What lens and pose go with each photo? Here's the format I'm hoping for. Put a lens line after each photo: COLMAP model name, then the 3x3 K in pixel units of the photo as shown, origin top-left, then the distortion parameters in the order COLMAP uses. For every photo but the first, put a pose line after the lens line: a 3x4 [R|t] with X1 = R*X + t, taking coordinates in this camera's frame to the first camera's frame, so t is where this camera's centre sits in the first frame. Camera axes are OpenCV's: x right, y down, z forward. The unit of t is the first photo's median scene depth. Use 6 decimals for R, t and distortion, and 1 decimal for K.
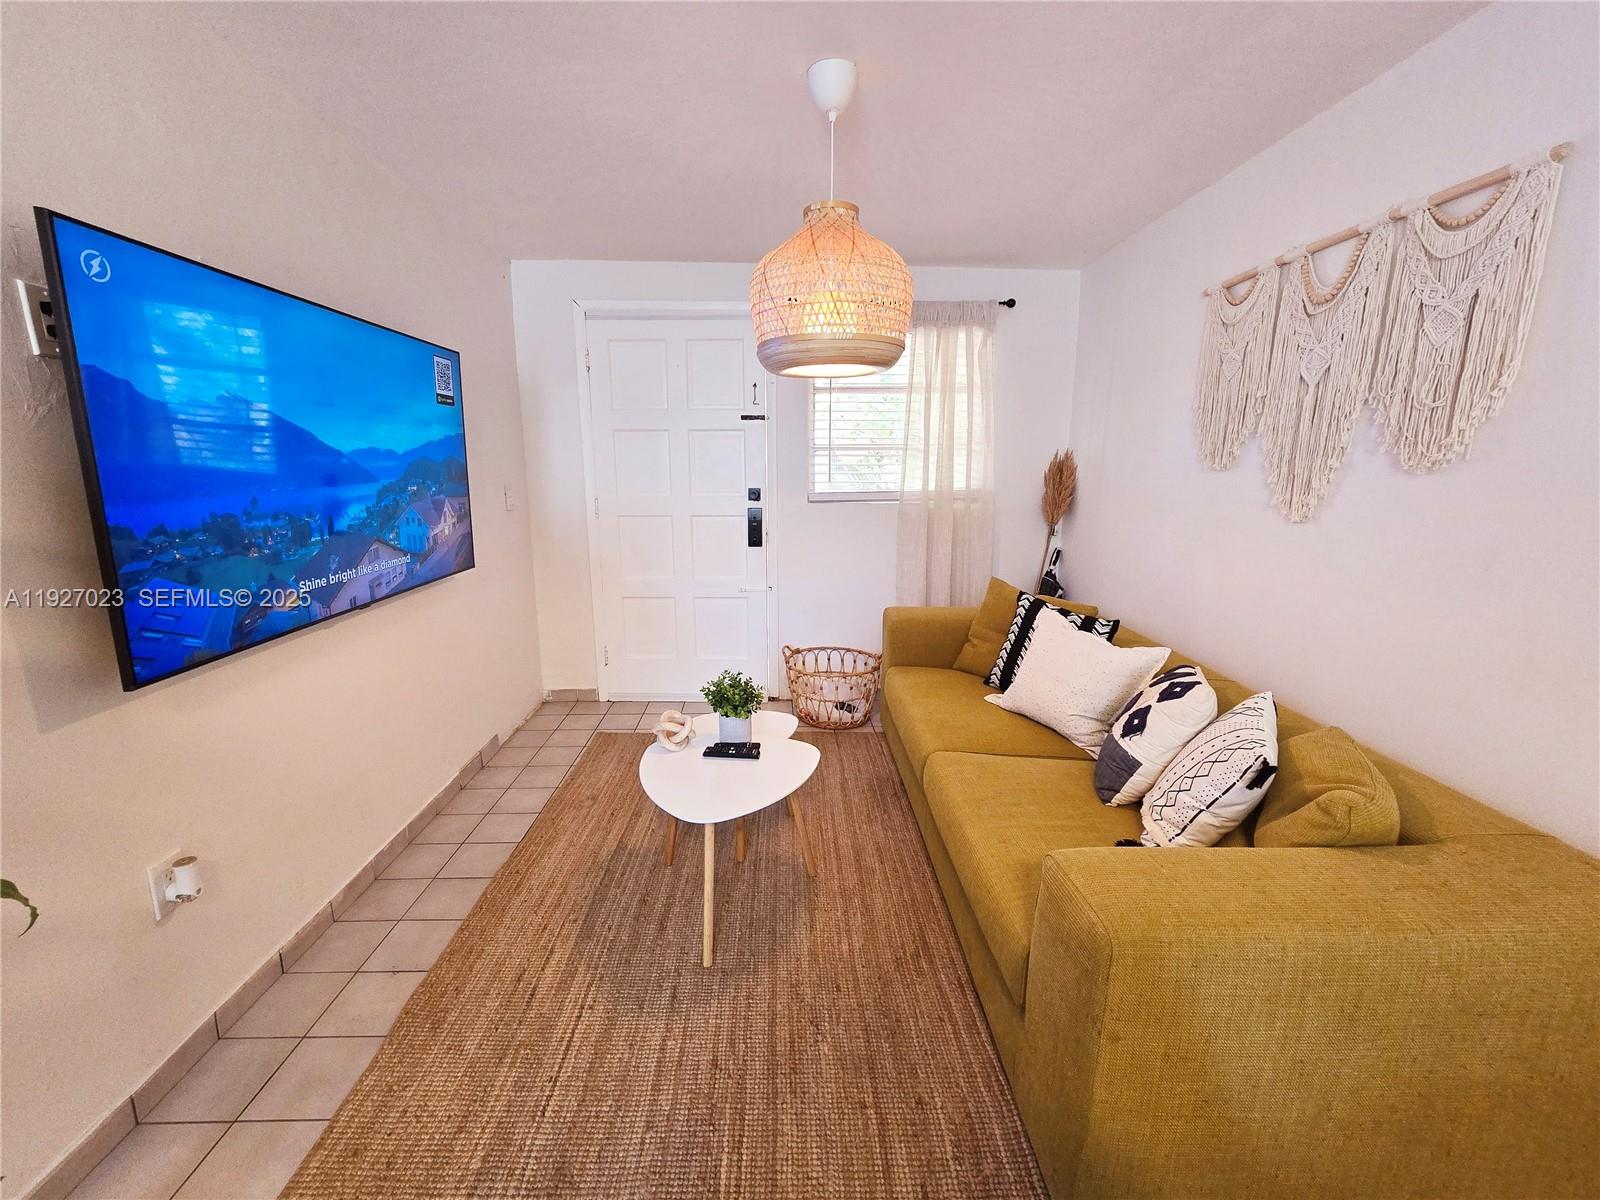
lens RADIAL K [[659.1, 0, 793.9], [0, 659.1, 598.2], [0, 0, 1]] dist [-0.001655, -0.000367]
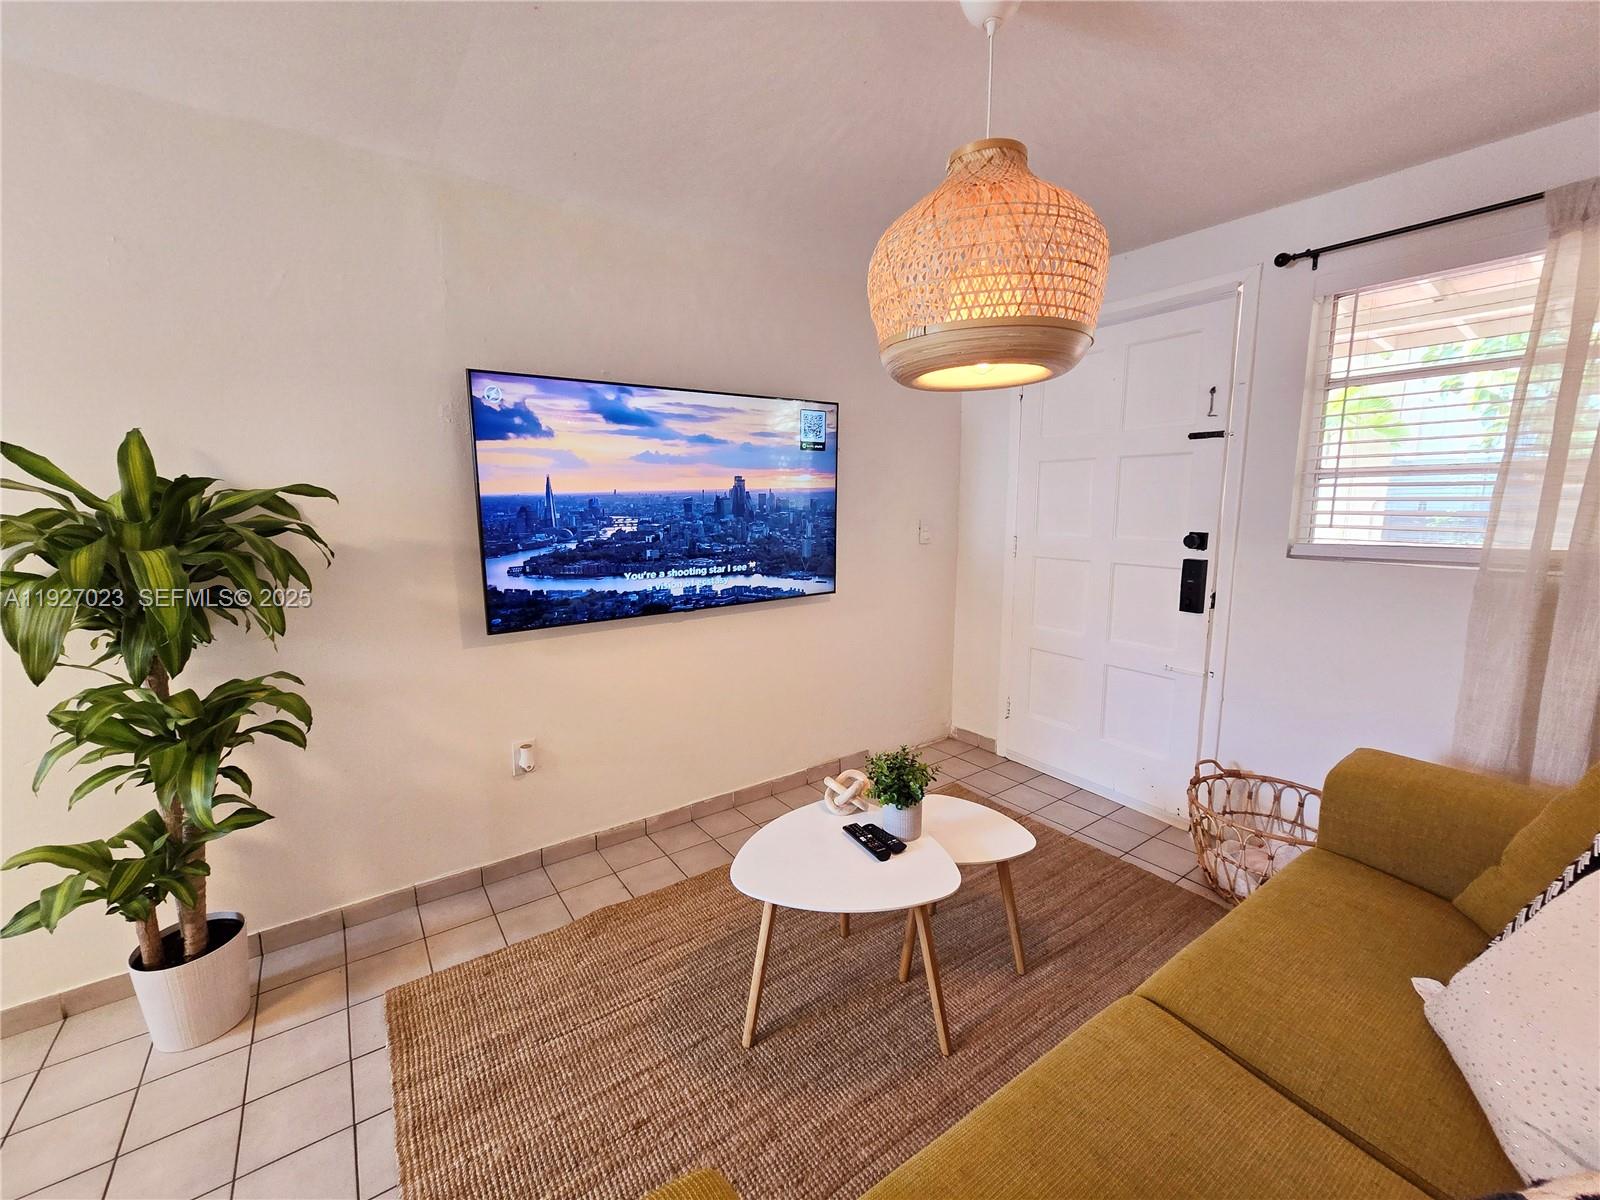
lens RADIAL K [[659.1, 0, 793.9], [0, 659.1, 598.2], [0, 0, 1]] dist [-0.001655, -0.000367]
pose [[0.550446, 0.123106, -0.825745, 0.314660], [-0.159574, 0.986348, 0.040677, -0.056840], [0.819479, 0.109377, 0.562575, 0.249953]]
